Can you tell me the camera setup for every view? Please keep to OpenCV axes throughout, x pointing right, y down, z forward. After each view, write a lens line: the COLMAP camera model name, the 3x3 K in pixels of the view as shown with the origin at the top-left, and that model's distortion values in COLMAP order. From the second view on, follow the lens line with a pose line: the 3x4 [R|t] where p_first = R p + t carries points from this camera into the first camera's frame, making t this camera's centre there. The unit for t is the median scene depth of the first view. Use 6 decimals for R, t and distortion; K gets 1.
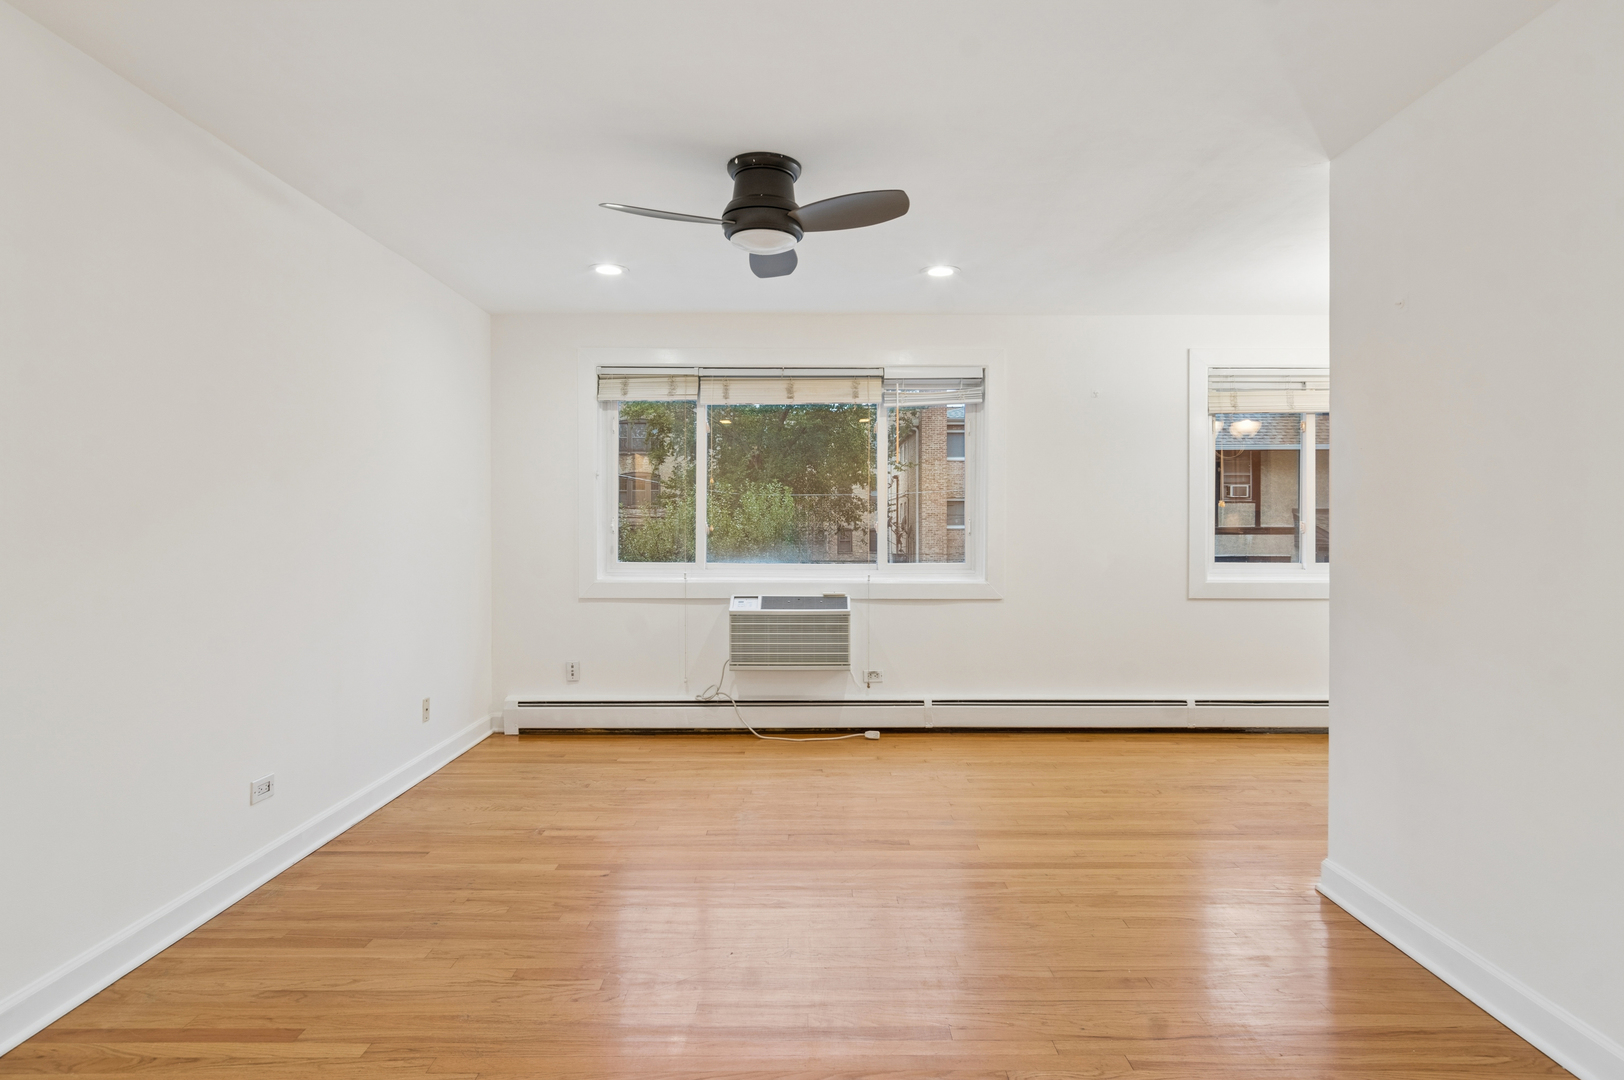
lens RADIAL K [[861.0, 0, 812.0], [0, 861.0, 540.0], [0, 0, 1]] dist [-0.000151, 0.000106]
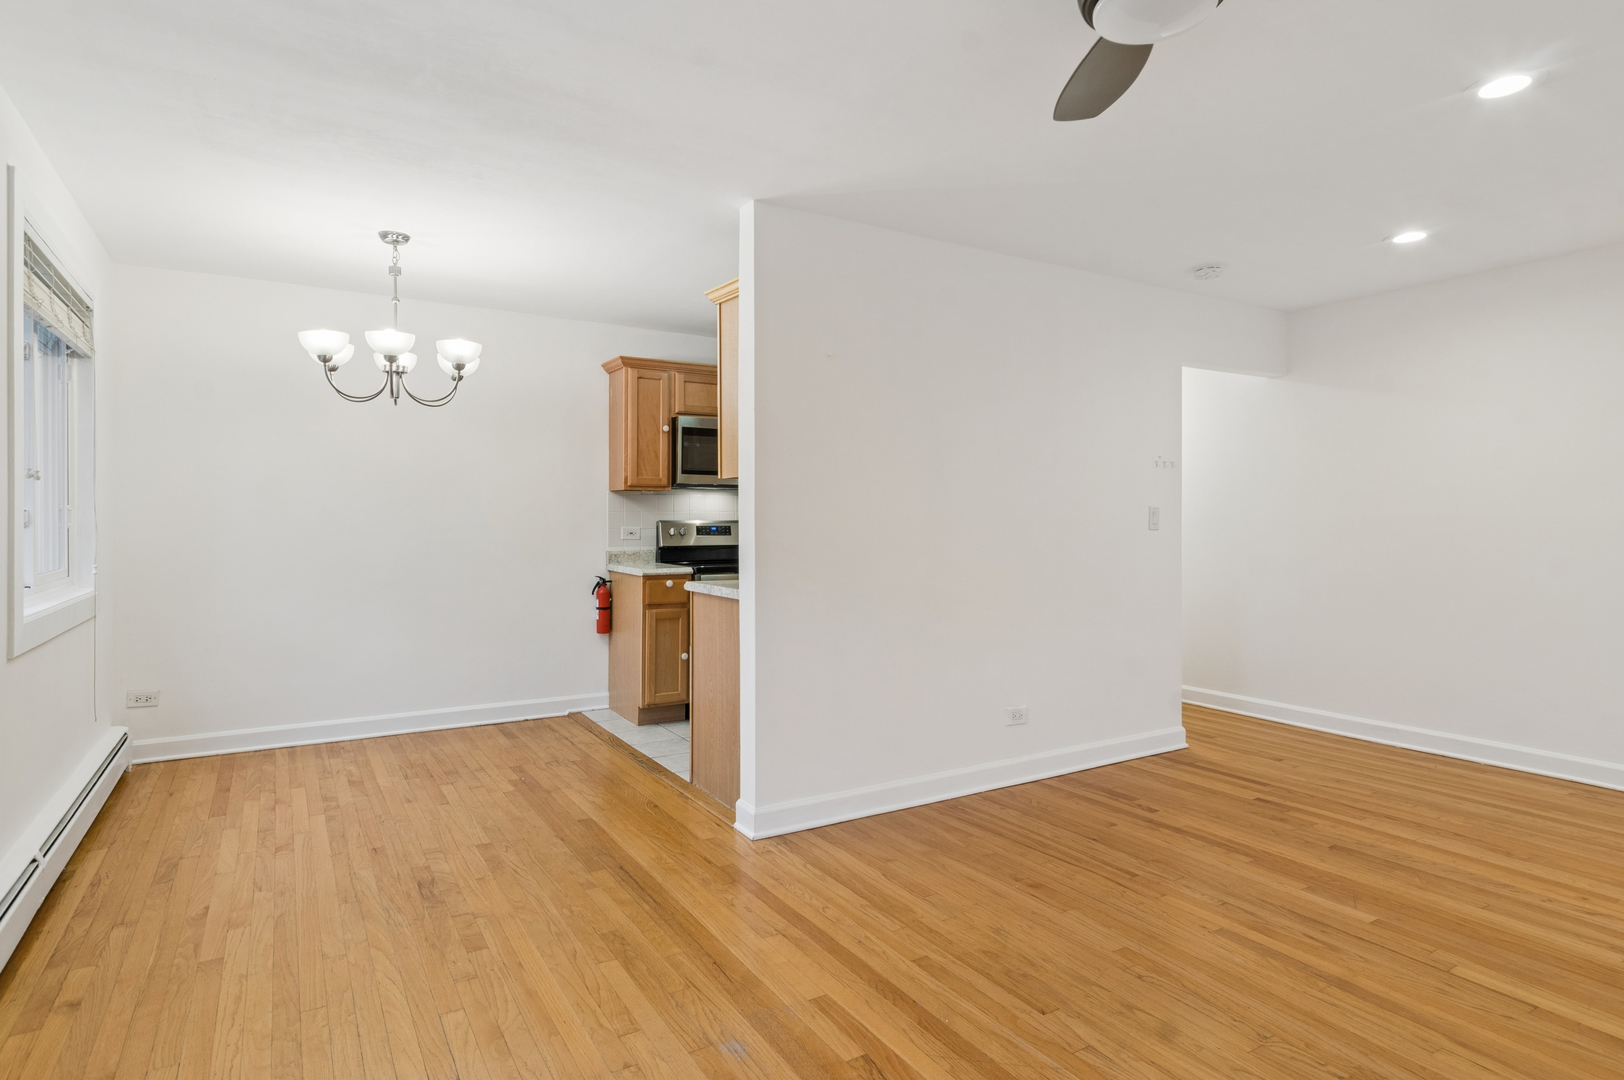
lens RADIAL K [[875.6, 0, 822.3], [0, 875.6, 522.9], [0, 0, 1]] dist [0.002008, 0.002160]
pose [[-0.528050, -0.003271, 0.849207, -0.430917], [0.007644, 0.999934, 0.008604, -0.018119], [-0.849179, 0.011035, -0.527990, 1.520562]]
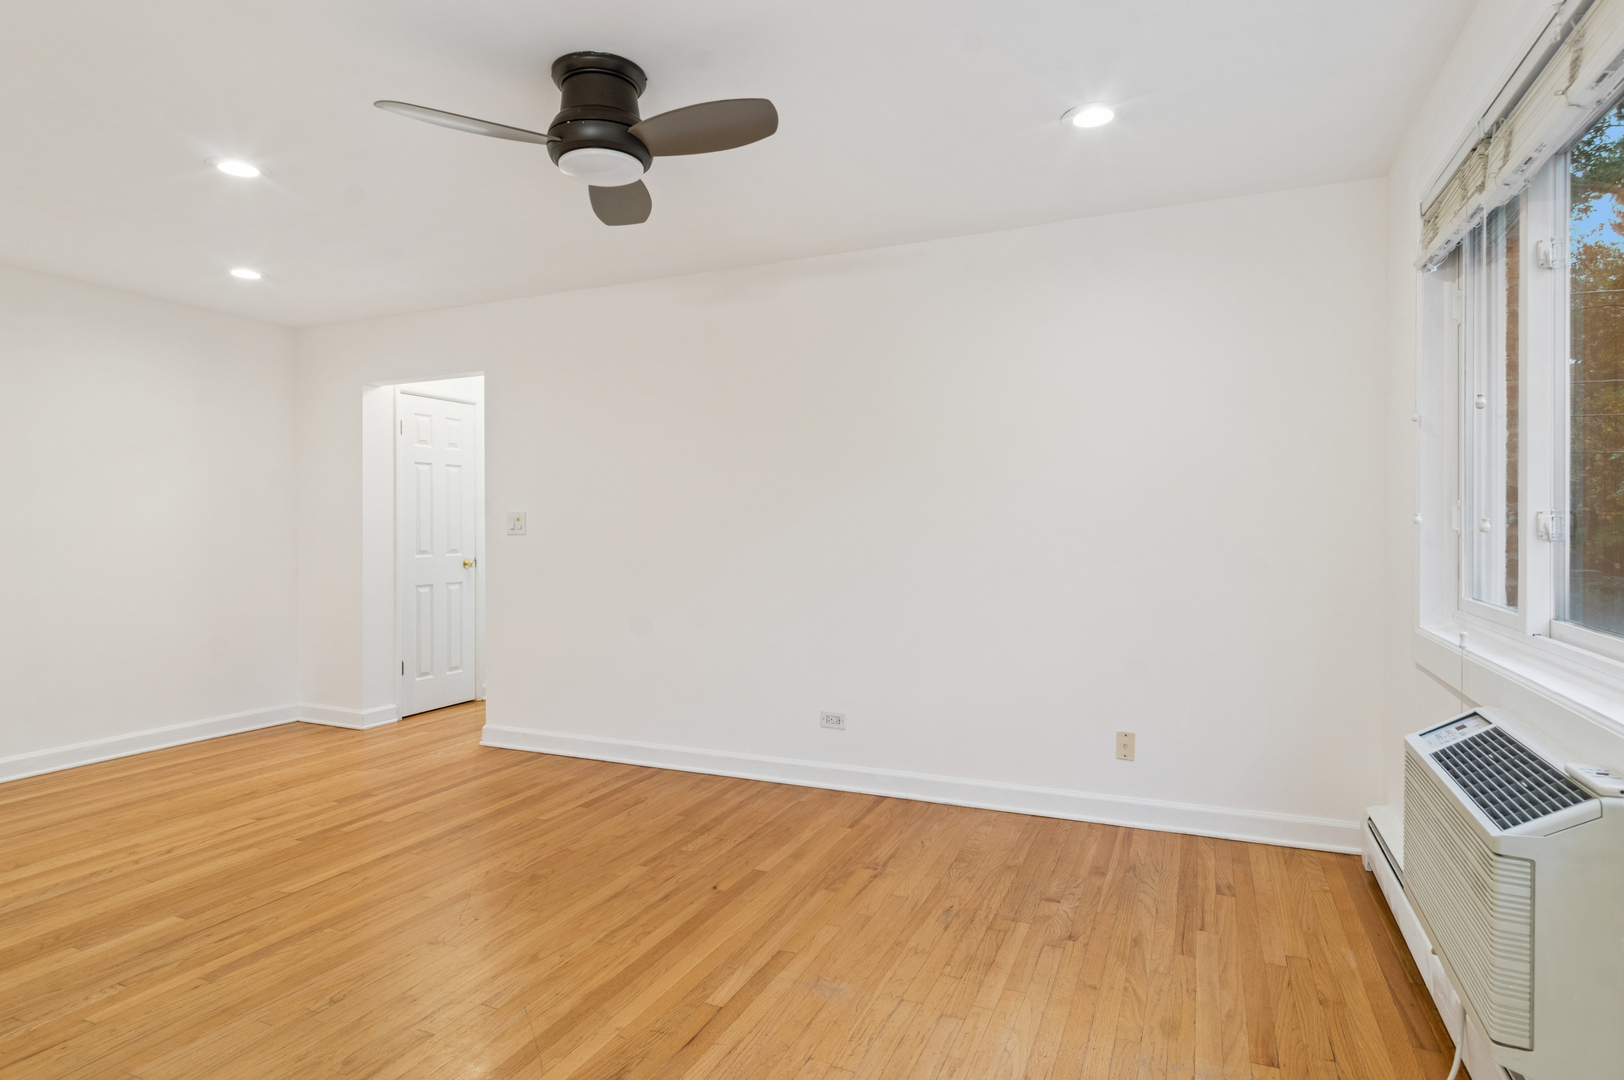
lens RADIAL K [[875.6, 0, 822.3], [0, 875.6, 522.9], [0, 0, 1]] dist [0.002008, 0.002160]
pose [[-0.399710, -0.001223, -0.916641, 0.629445], [-0.007998, 0.999966, 0.002153, -0.020237], [0.916607, 0.008192, -0.399707, 1.553725]]
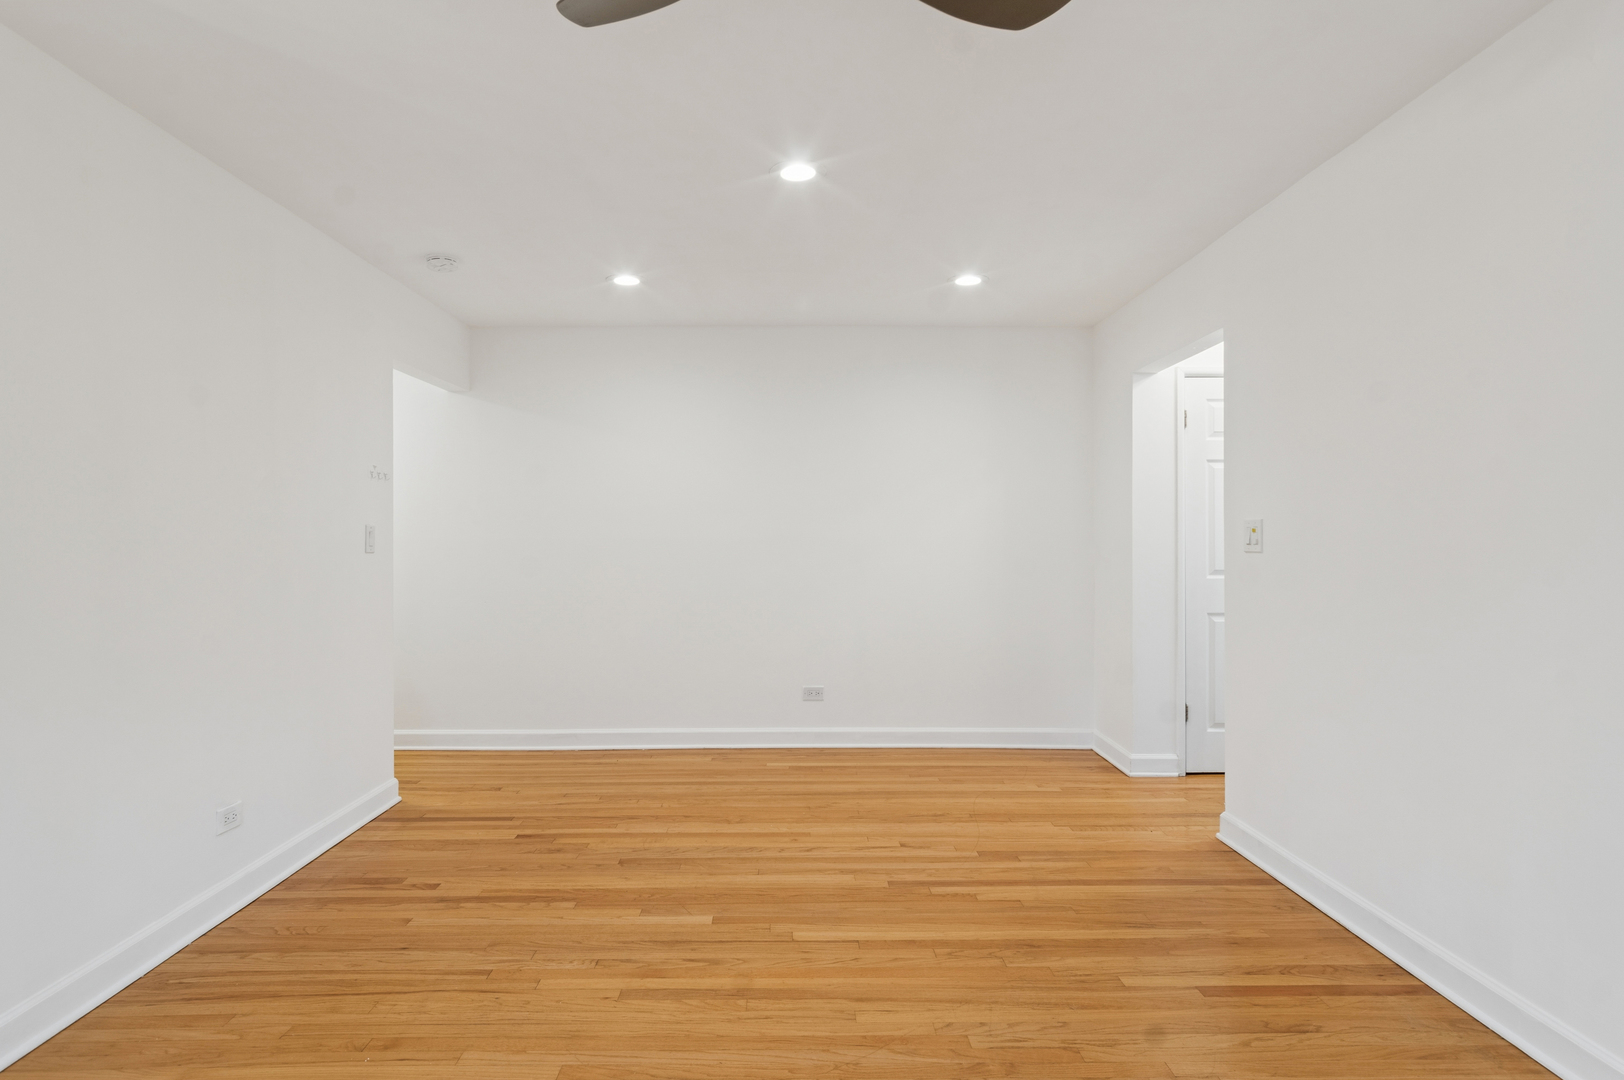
lens RADIAL K [[880.6, 0, 789.6], [0, 880.6, 541.6], [0, 0, 1]] dist [0.003517, 0.000499]
pose [[-0.999994, 0.002584, -0.002229, -0.041874], [0.002552, 0.999899, 0.013953, -0.021470], [0.002265, 0.013947, -0.999900, 1.519691]]
